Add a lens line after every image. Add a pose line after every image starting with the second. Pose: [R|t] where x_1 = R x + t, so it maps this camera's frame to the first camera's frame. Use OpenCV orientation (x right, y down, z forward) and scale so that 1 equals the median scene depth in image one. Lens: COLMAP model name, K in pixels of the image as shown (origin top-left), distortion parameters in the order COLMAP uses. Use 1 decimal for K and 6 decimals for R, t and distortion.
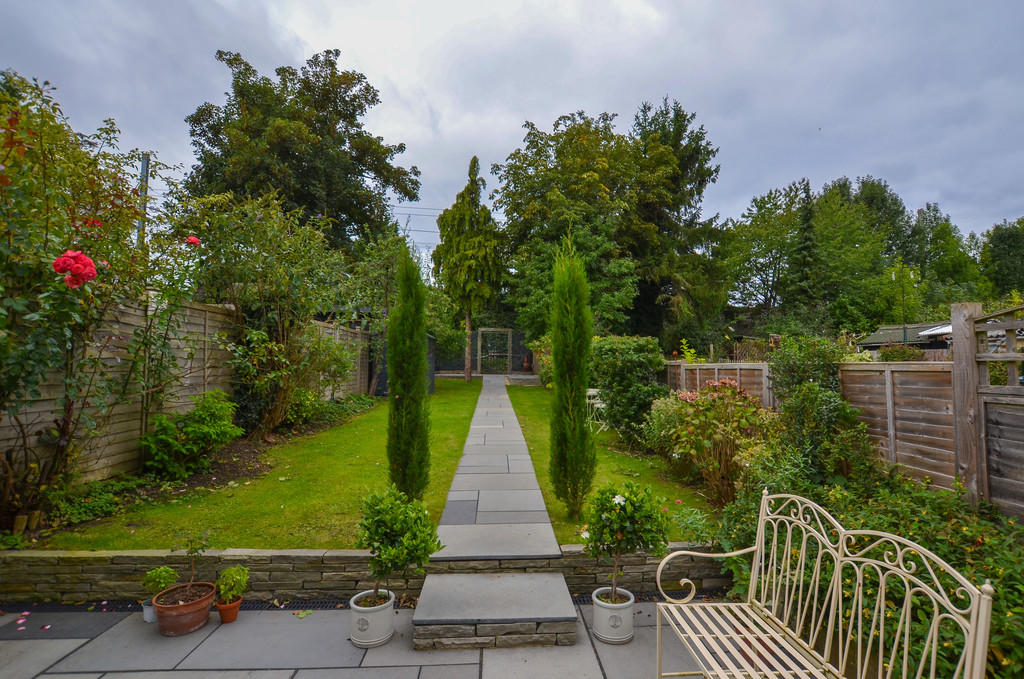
lens RADIAL K [[455.9, 0, 507.9], [0, 455.9, 343.0], [0, 0, 1]] dist [-0.019712, 0.000391]
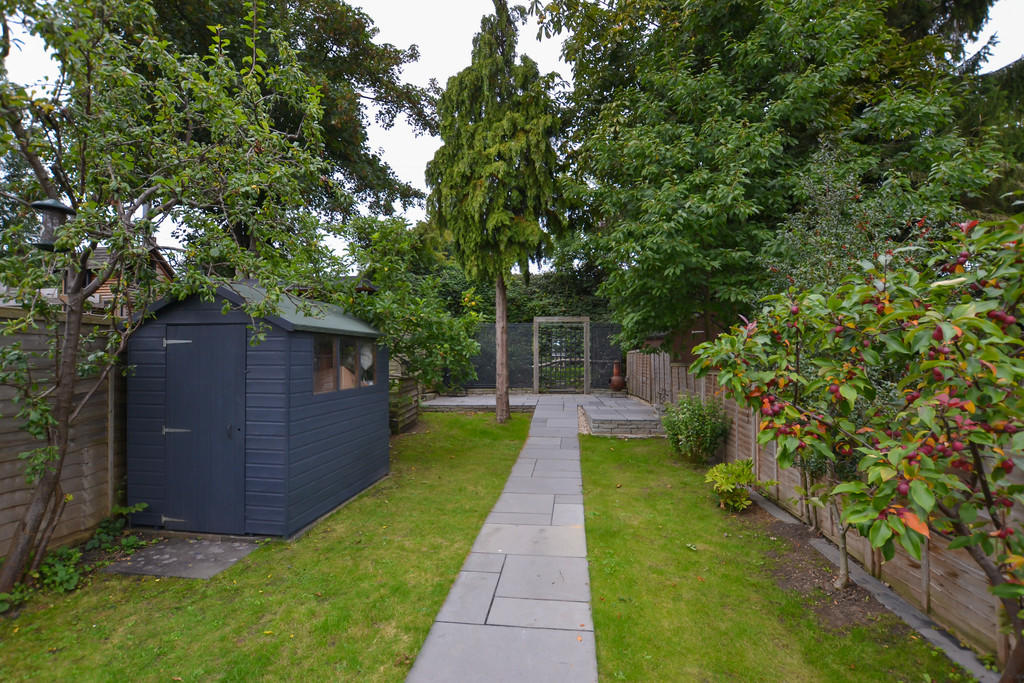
lens RADIAL K [[455.9, 0, 507.9], [0, 455.9, 345.0], [0, 0, 1]] dist [-0.019712, 0.000391]
pose [[0.985533, -0.024081, -0.167763, 0.002908], [0.025082, 0.999678, 0.003852, 0.000591], [0.167616, -0.008004, 0.985820, 0.434494]]
